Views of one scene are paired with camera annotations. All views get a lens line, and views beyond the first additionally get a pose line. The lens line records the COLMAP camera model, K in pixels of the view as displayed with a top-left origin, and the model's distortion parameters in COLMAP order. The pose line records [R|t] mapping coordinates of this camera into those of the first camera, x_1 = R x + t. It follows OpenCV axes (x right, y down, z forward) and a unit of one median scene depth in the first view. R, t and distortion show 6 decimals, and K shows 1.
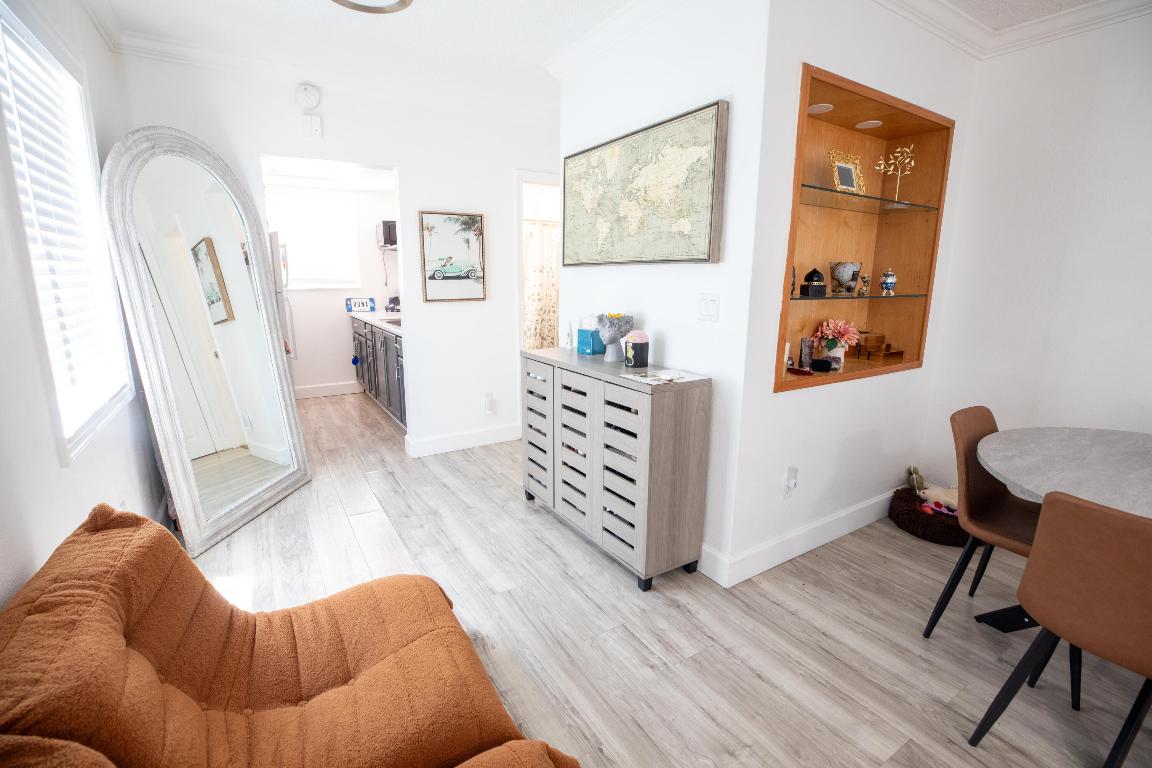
lens RADIAL K [[522.6, 0, 573.0], [0, 522.6, 386.0], [0, 0, 1]] dist [-0.044512, 0.012220]
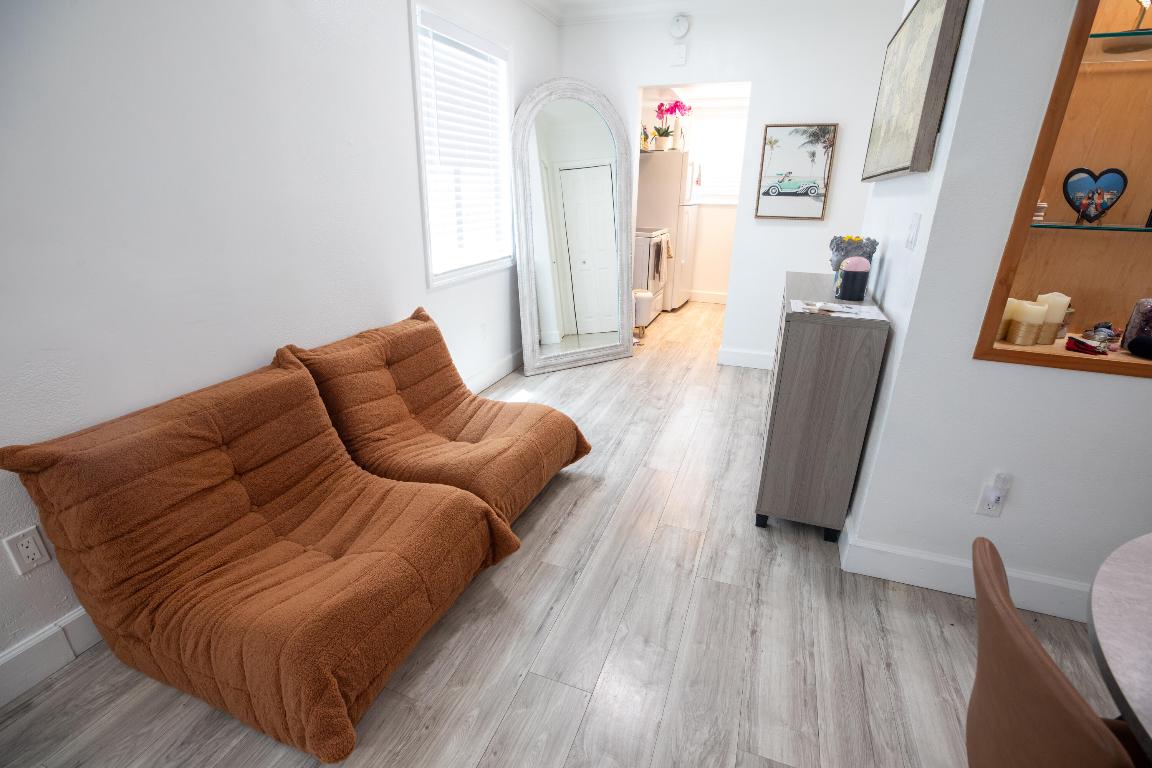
lens RADIAL K [[522.6, 0, 575.8], [0, 522.6, 385.7], [0, 0, 1]] dist [-0.044512, 0.012220]
pose [[0.609408, 0.281879, -0.741058, 0.499020], [-0.175941, 0.959442, 0.220262, -0.008562], [0.773089, -0.003847, 0.634285, 0.107630]]
